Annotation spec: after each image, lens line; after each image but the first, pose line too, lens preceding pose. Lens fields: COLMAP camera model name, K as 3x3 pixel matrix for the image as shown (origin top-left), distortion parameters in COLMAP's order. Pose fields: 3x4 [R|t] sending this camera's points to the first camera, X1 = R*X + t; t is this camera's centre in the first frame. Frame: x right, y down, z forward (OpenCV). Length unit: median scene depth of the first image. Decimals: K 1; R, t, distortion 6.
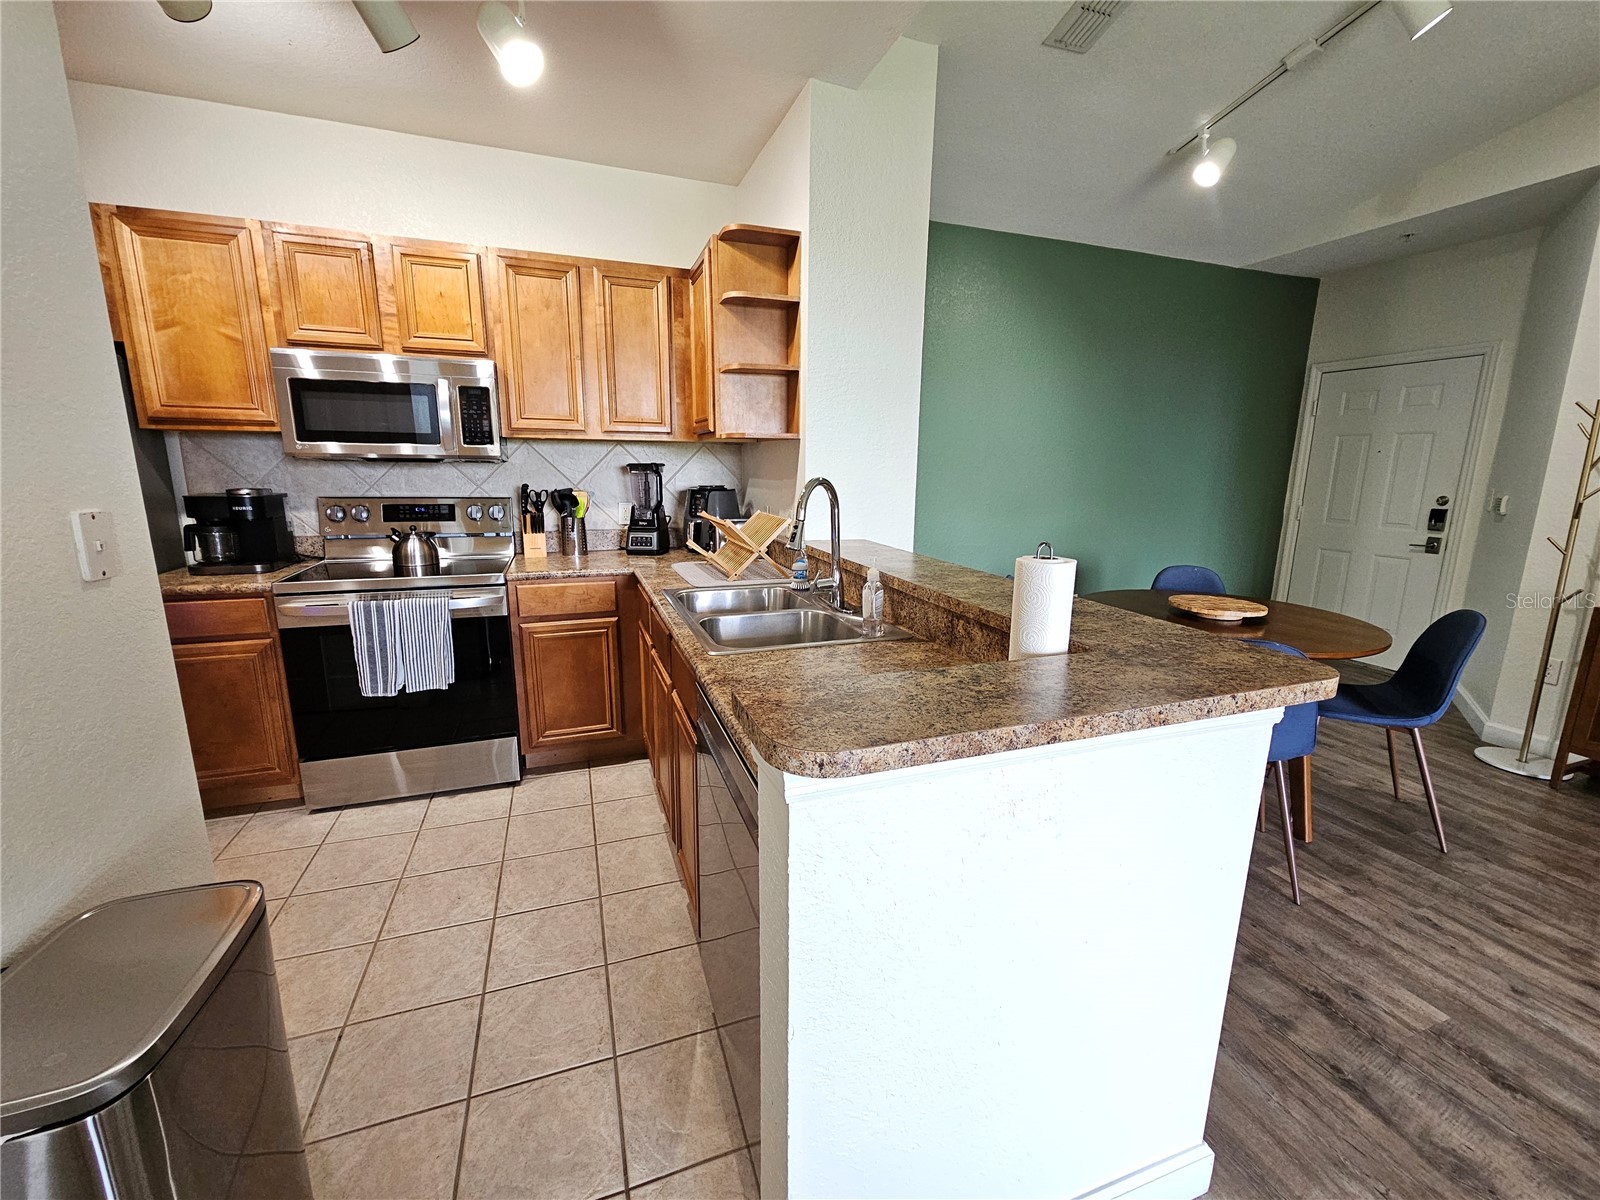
lens RADIAL K [[654.4, 0, 810.4], [0, 654.4, 596.2], [0, 0, 1]] dist [-0.000159, -0.000335]
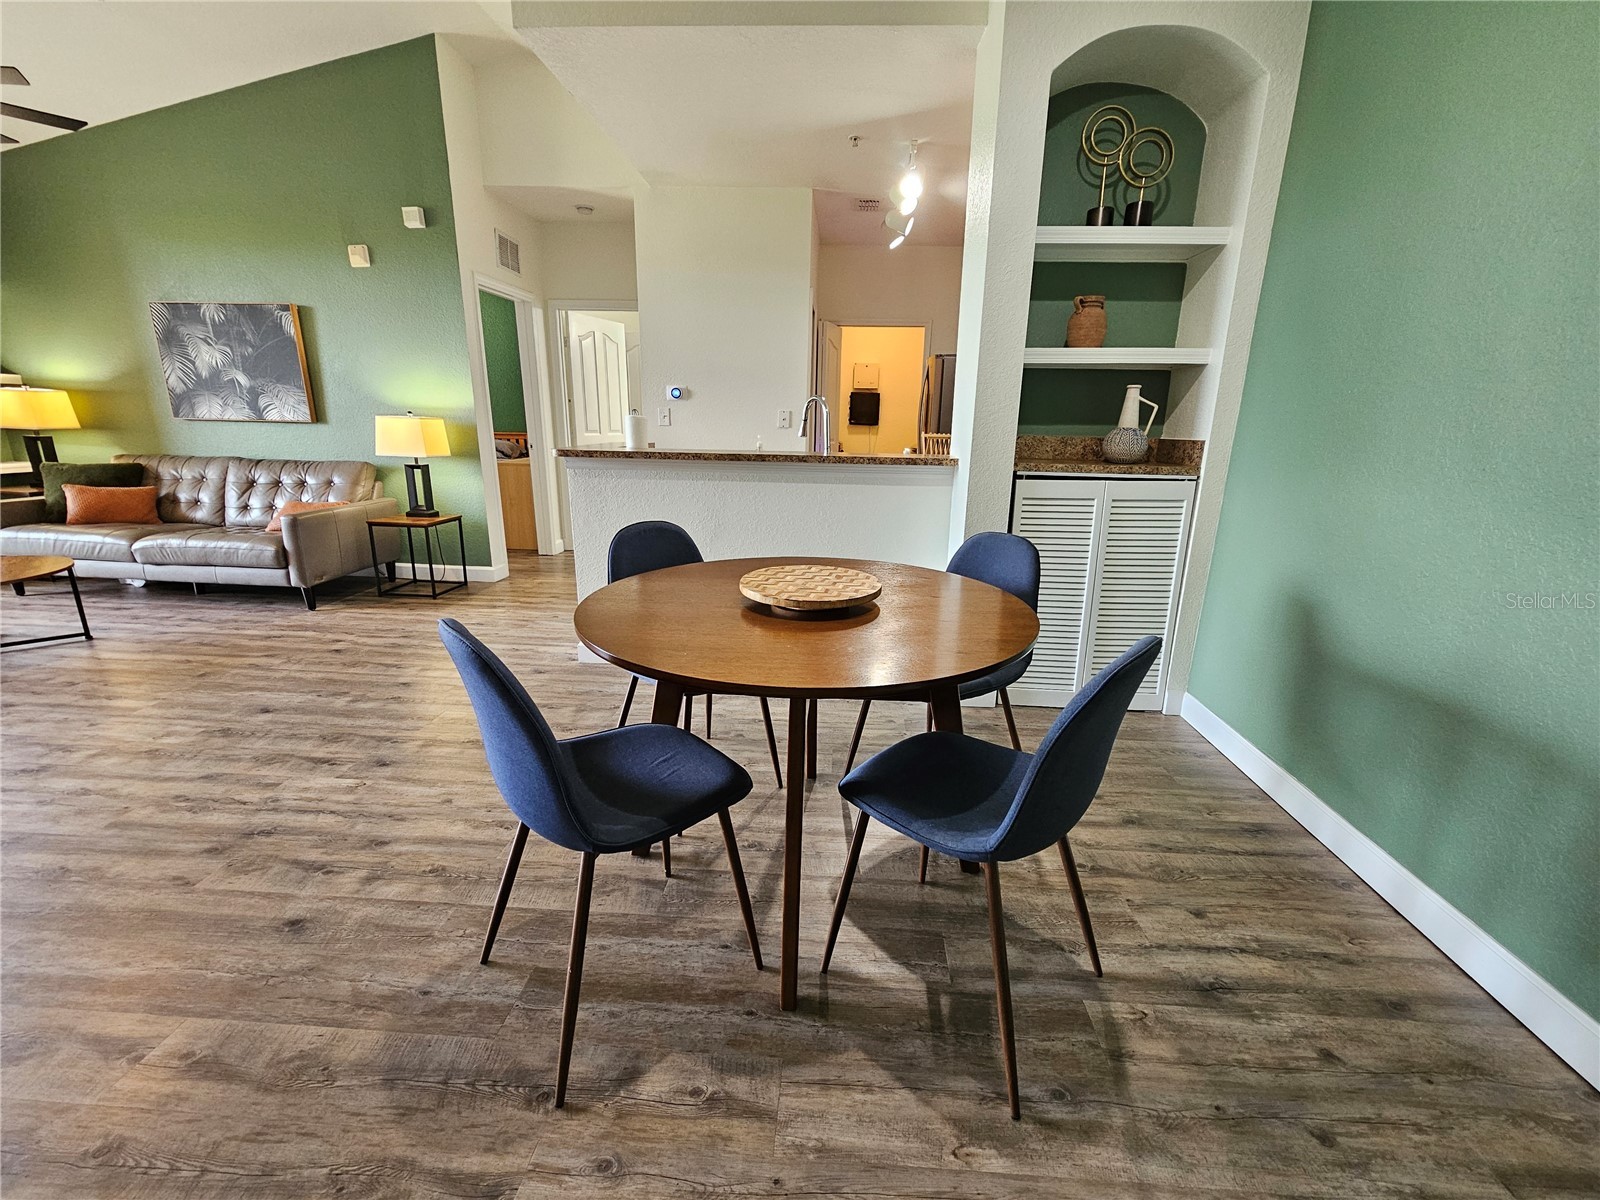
lens RADIAL K [[654.4, 0, 810.4], [0, 654.4, 596.2], [0, 0, 1]] dist [-0.000159, -0.000335]
pose [[-0.402350, 0.216335, -0.889558, 1.175527], [-0.207496, 0.924842, 0.318767, -0.169798], [0.891661, 0.312836, -0.327222, 1.218754]]
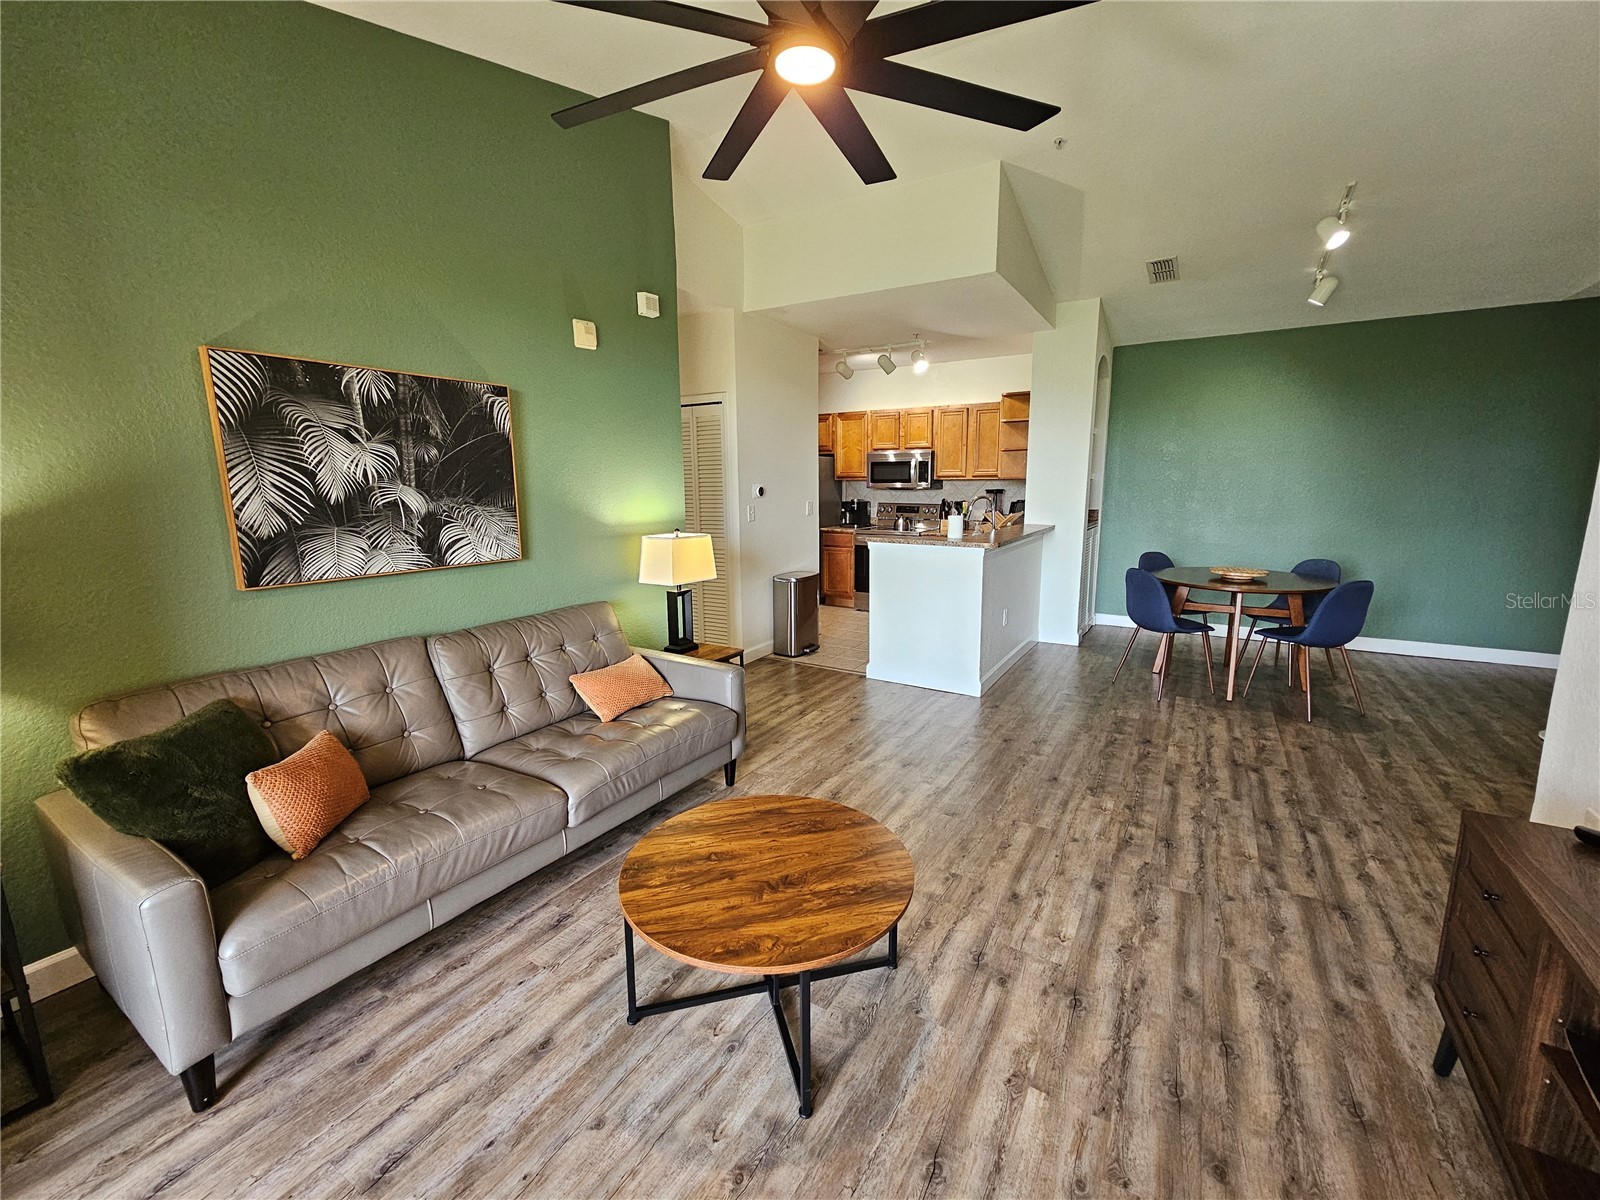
lens RADIAL K [[654.4, 0, 810.4], [0, 654.4, 596.2], [0, 0, 1]] dist [-0.000159, -0.000335]
pose [[0.621820, 0.121008, -0.773755, 1.269682], [-0.141587, 0.989081, 0.040898, 0.166816], [0.770255, 0.084122, 0.632163, -0.934620]]
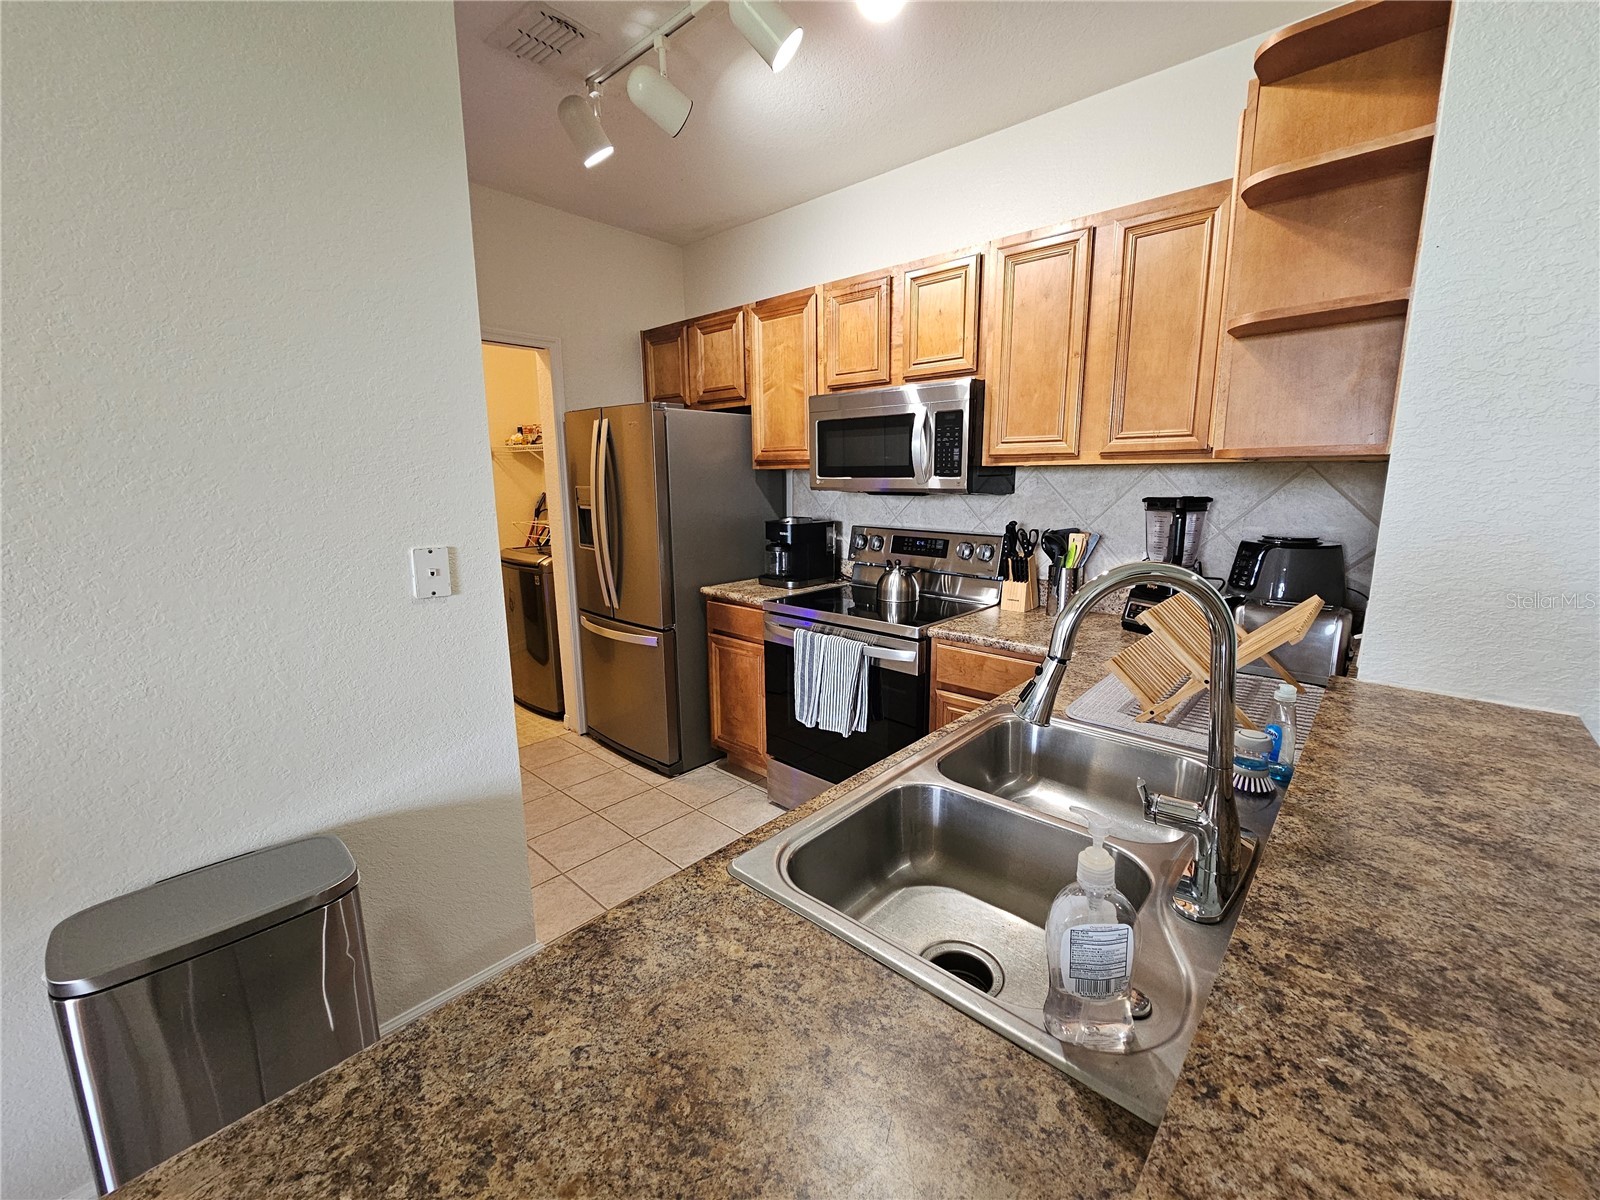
lens RADIAL K [[654.4, 0, 810.4], [0, 654.4, 596.2], [0, 0, 1]] dist [-0.000159, -0.000335]
pose [[0.464817, 0.145540, -0.873363, 0.195854], [-0.165218, 0.983330, 0.075934, -0.111468], [0.869855, 0.108999, 0.481114, 0.442485]]
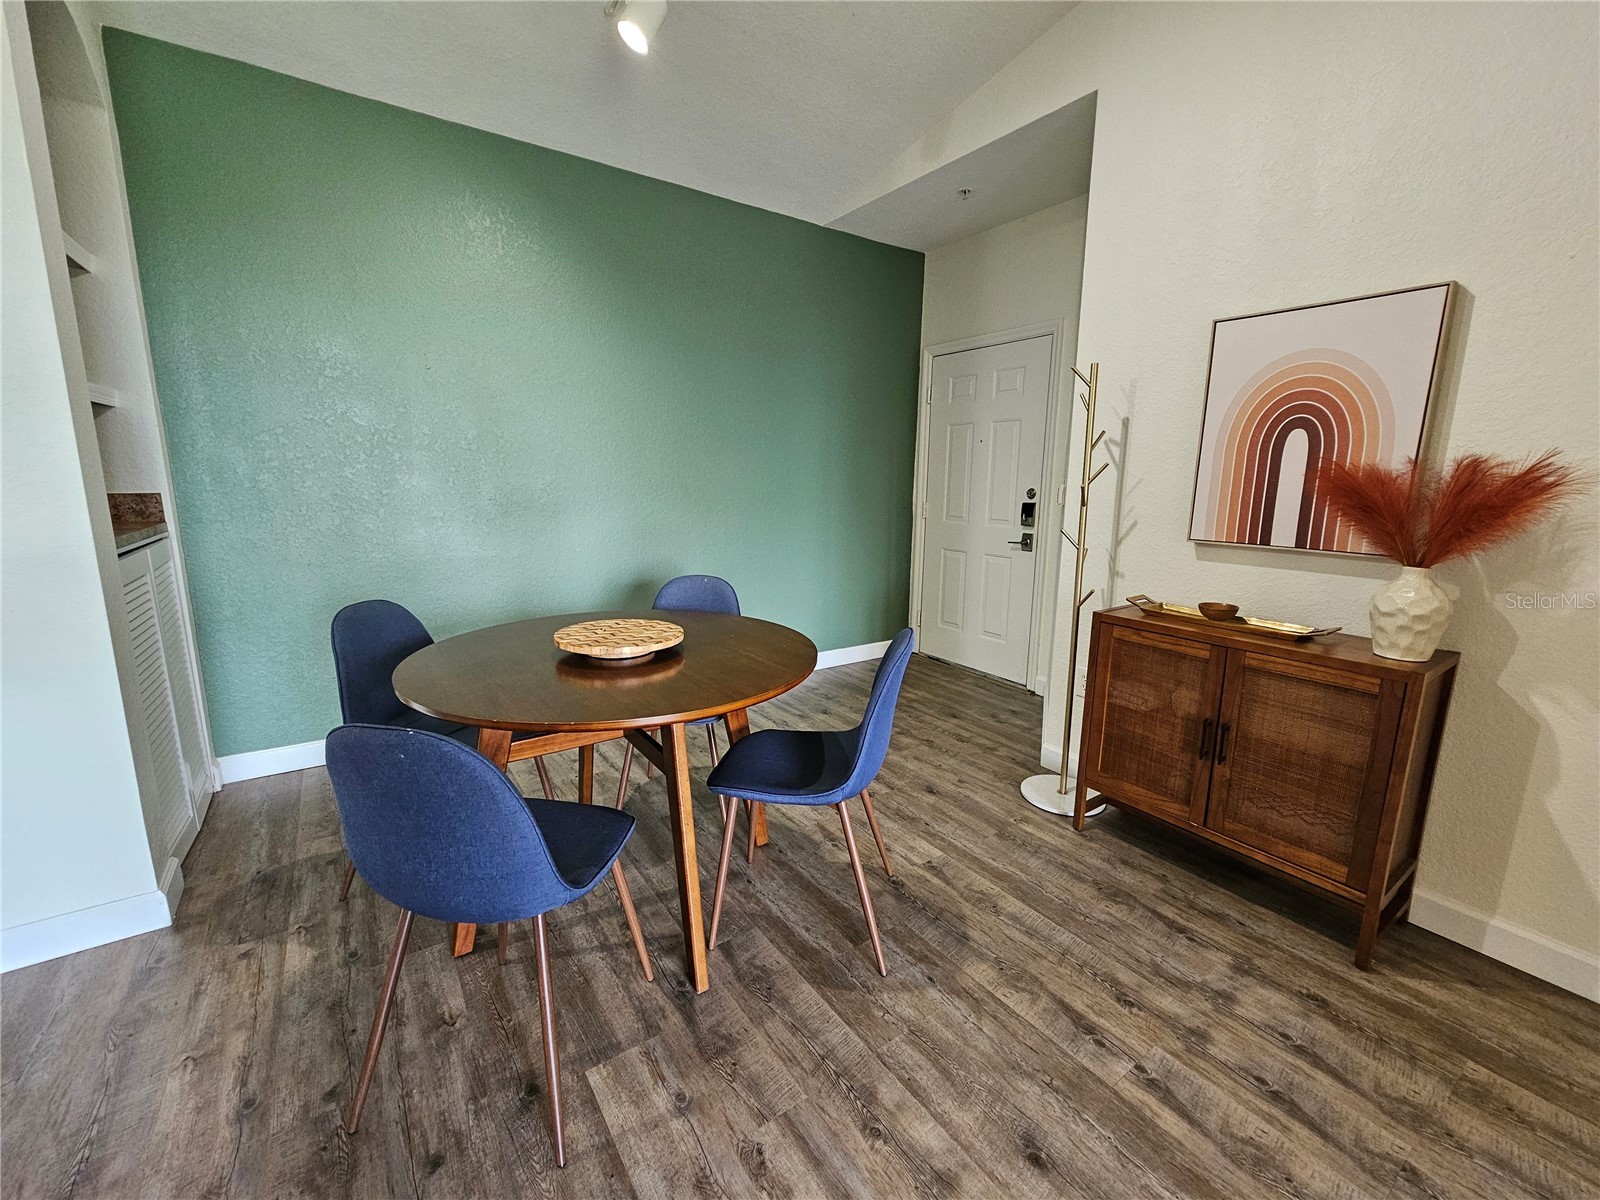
lens RADIAL K [[654.4, 0, 810.4], [0, 654.4, 596.2], [0, 0, 1]] dist [-0.000159, -0.000335]
pose [[0.965950, -0.042457, 0.255223, 0.649635], [0.046235, 0.998892, -0.008820, -0.012070], [-0.254565, 0.020320, 0.966842, 0.293908]]
